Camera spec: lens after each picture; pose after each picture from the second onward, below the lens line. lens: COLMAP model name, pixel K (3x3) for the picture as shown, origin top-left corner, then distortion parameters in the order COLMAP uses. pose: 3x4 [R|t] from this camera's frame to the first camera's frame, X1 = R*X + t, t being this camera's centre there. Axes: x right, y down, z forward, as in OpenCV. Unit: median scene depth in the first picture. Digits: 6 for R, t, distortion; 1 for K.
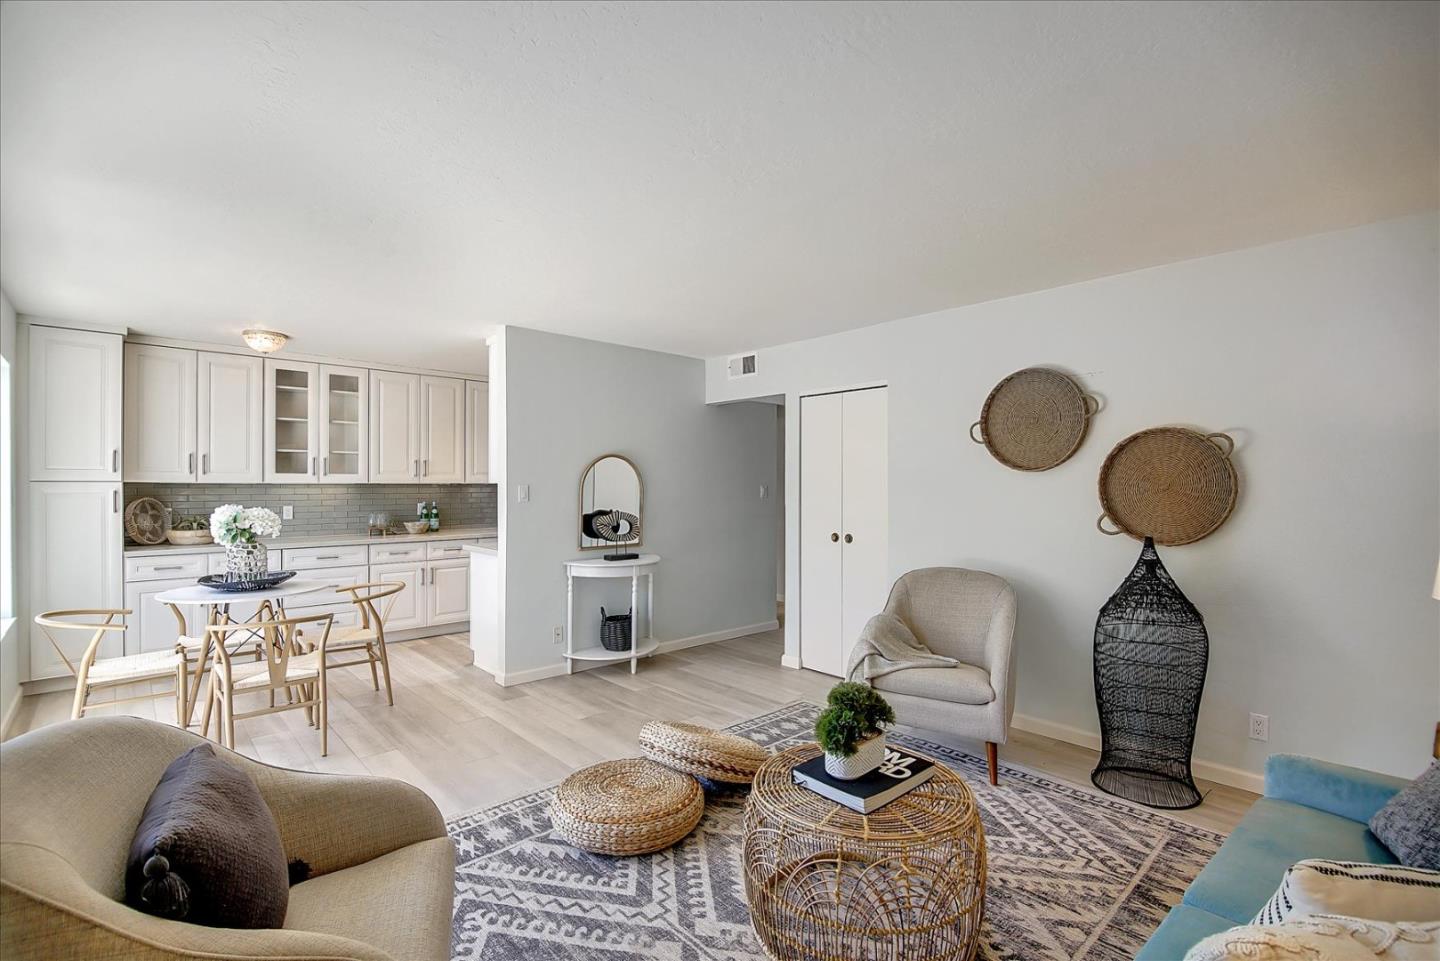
lens RADIAL K [[661.8, 0, 720.0], [0, 661.8, 480.5], [0, 0, 1]] dist [-0.002209, -0.008688]
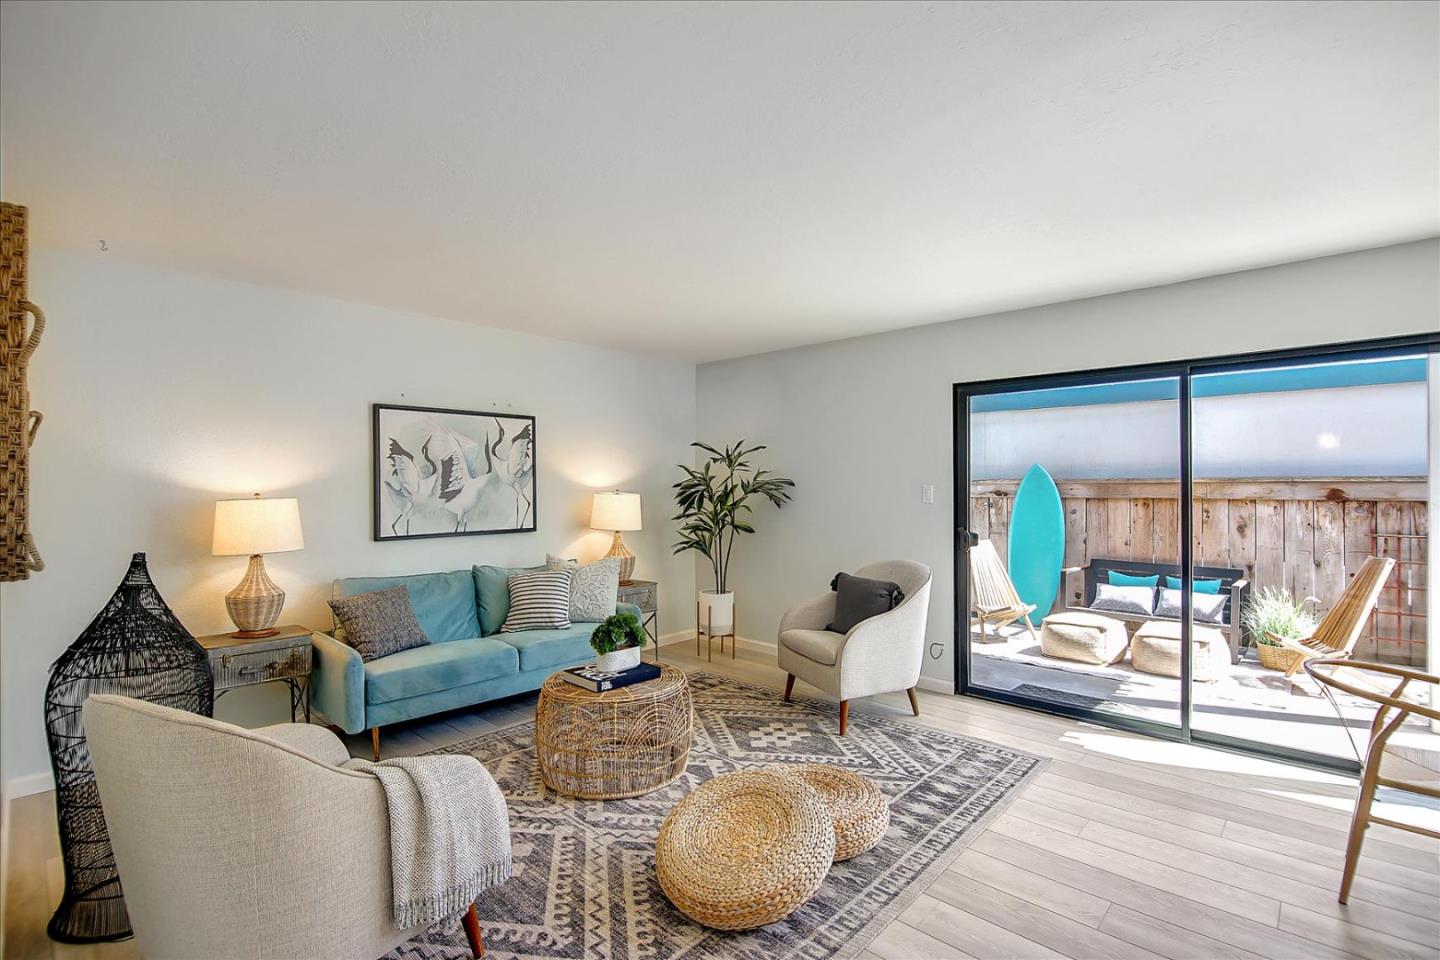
lens RADIAL K [[661.1, 0, 724.0], [0, 661.1, 481.6], [0, 0, 1]] dist [-0.002927, -0.007785]
pose [[-0.996659, 0.000892, -0.081664, 0.038292], [0.002076, 0.999894, -0.014406, 0.010730], [0.081643, -0.014528, -0.996556, 1.135035]]
